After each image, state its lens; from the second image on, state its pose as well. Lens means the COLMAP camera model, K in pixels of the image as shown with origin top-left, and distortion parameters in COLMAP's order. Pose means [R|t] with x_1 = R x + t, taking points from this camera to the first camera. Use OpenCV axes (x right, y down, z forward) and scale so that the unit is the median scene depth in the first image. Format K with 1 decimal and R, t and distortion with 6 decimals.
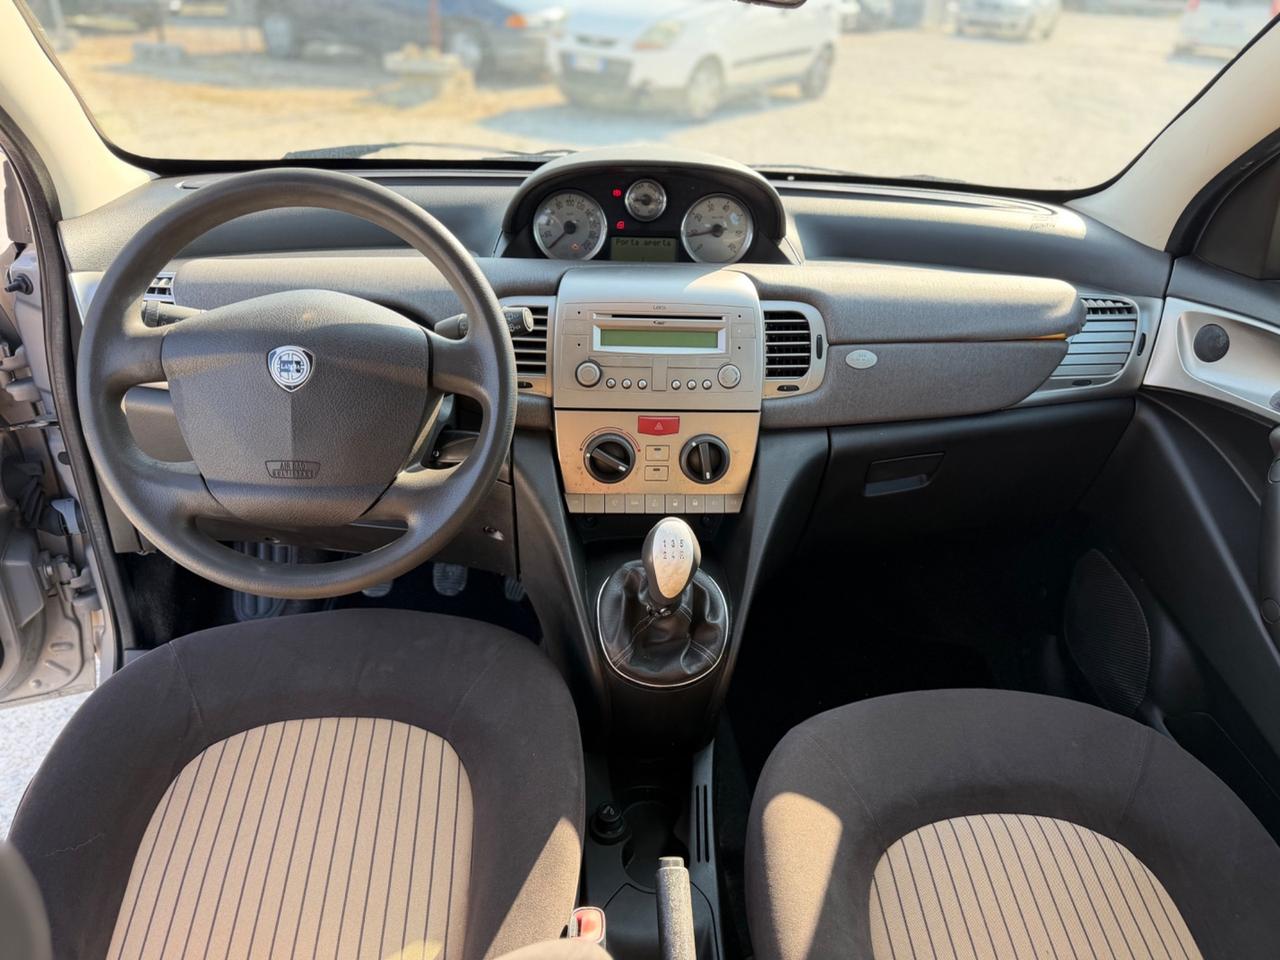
lens RADIAL K [[932.5, 0, 640.0], [0, 932.5, 480.0], [0, 0, 1]] dist [-0.001411, -0.004361]
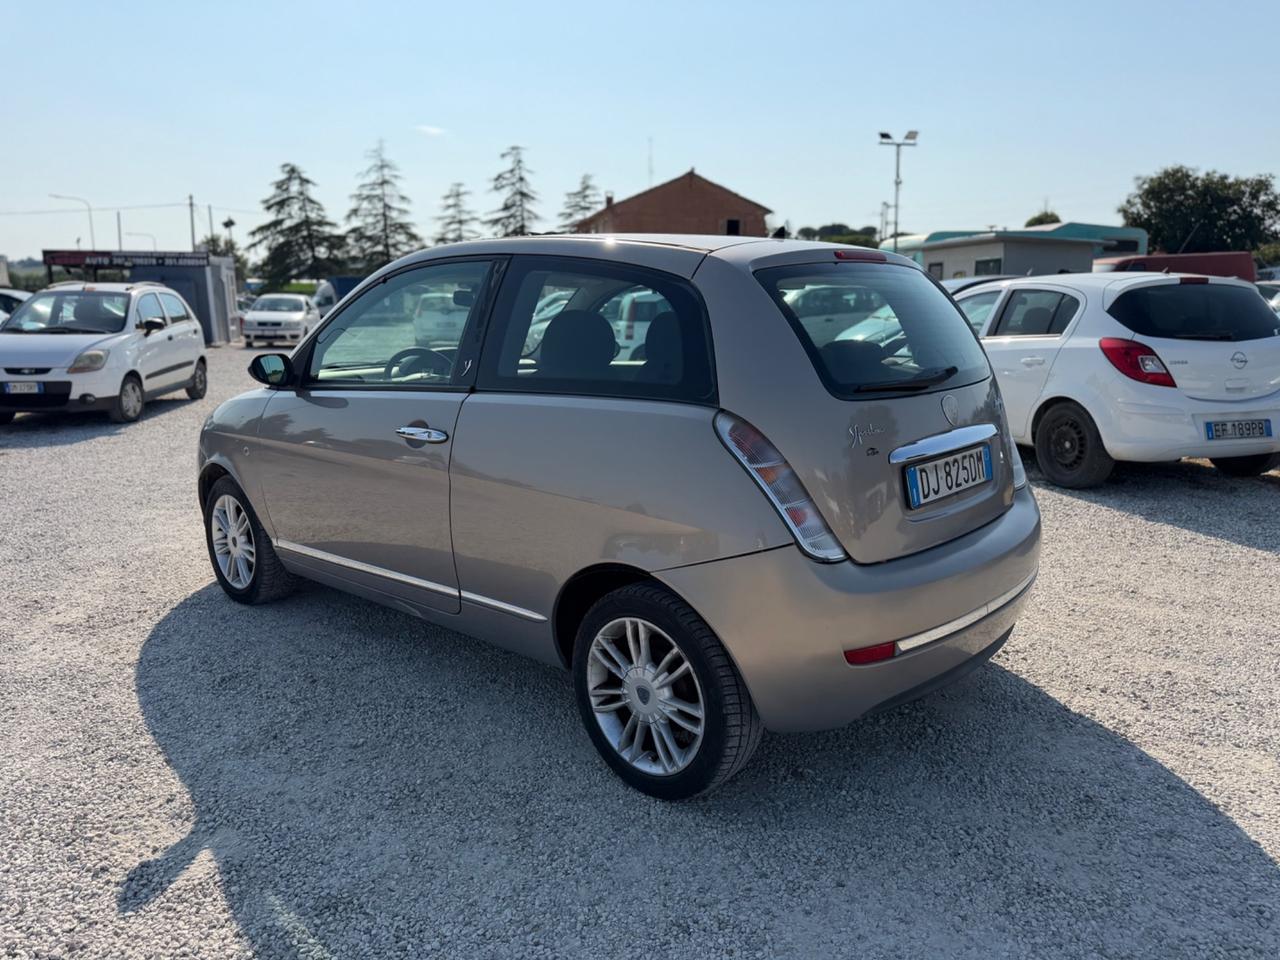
lens RADIAL K [[926.5, 0, 645.0], [0, 926.5, 442.2], [0, 0, 1]] dist [0.070141, -0.066717]
pose [[0.727088, -0.164545, 0.666534, -2.244182], [0.379842, 0.905139, -0.190901, 1.129295], [-0.571894, 0.391980, 0.720617, -2.276032]]
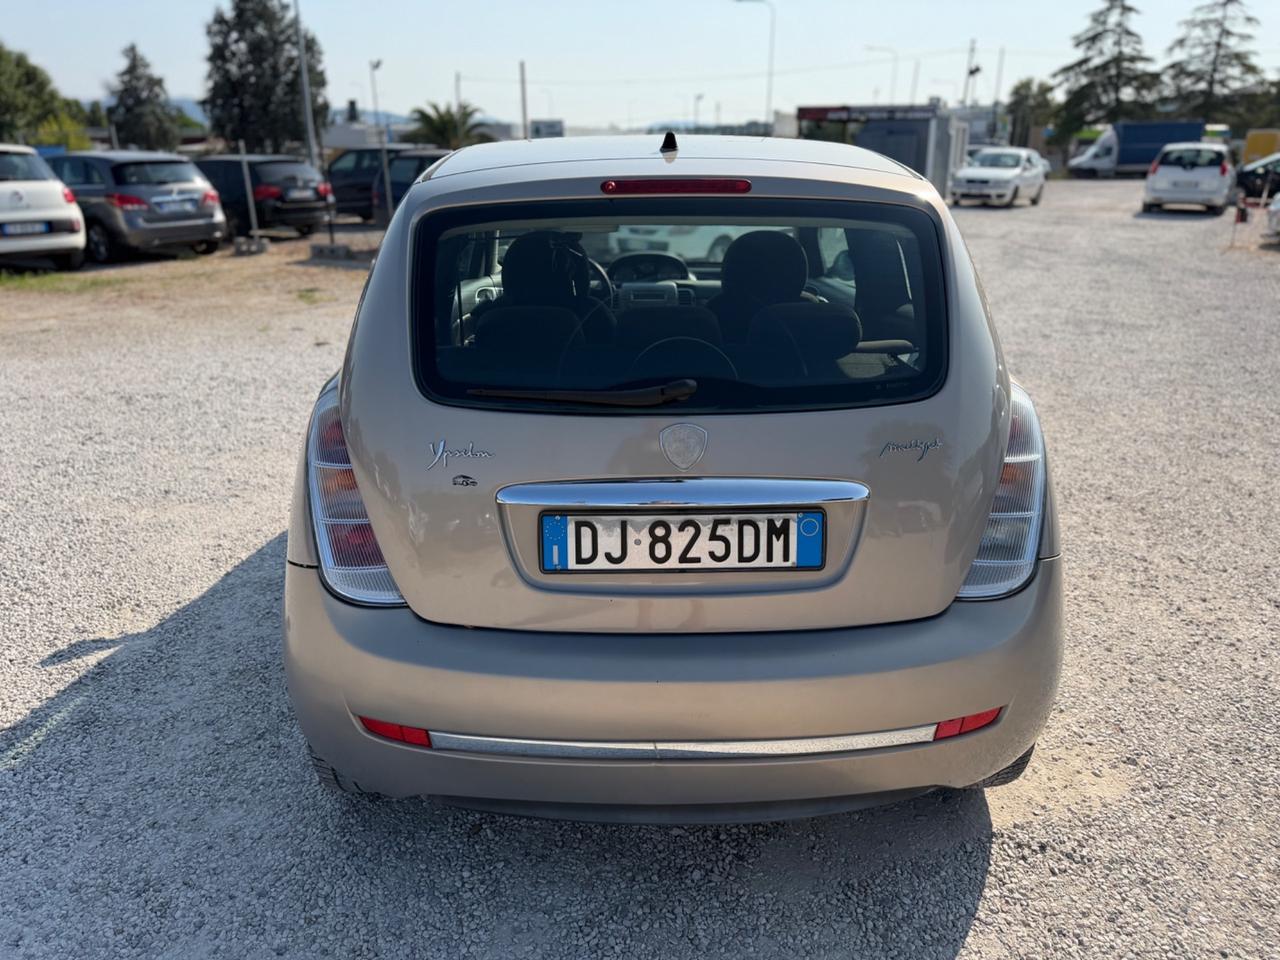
lens RADIAL K [[935.0, 0, 641.6], [0, 935.0, 476.2], [0, 0, 1]] dist [0.009077, -0.010178]
pose [[0.997363, -0.036550, -0.062701, 0.200162], [0.024726, 0.983371, -0.179915, 1.230030], [0.068235, 0.177890, 0.981682, -2.566437]]
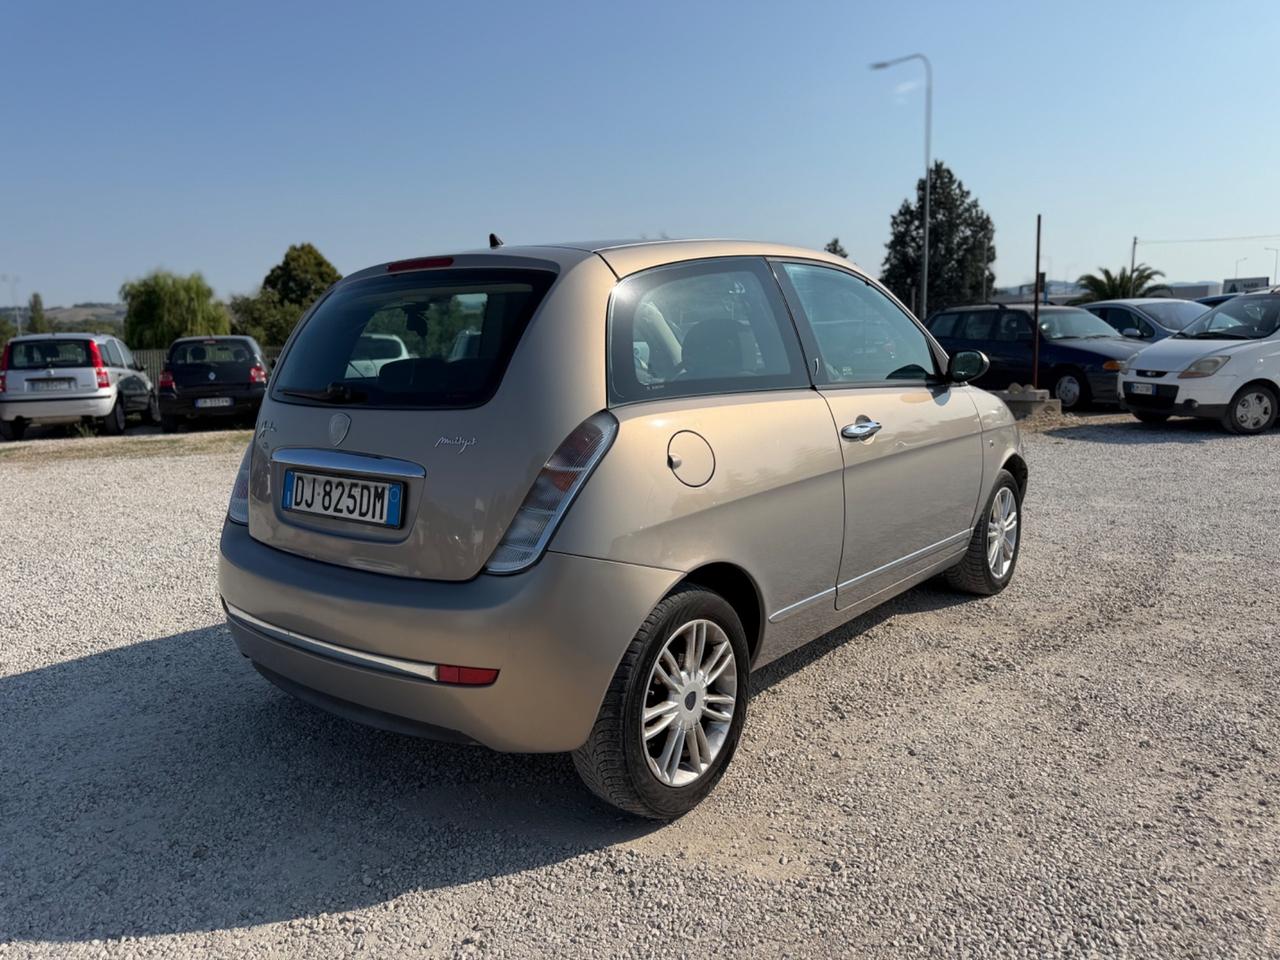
lens RADIAL K [[935.0, 0, 641.6], [0, 935.0, 476.2], [0, 0, 1]] dist [0.009077, -0.010178]
pose [[0.731909, 0.028151, -0.680820, 2.444966], [-0.274839, 0.926464, -0.257154, 1.403891], [0.623516, 0.375330, 0.685825, -2.045010]]
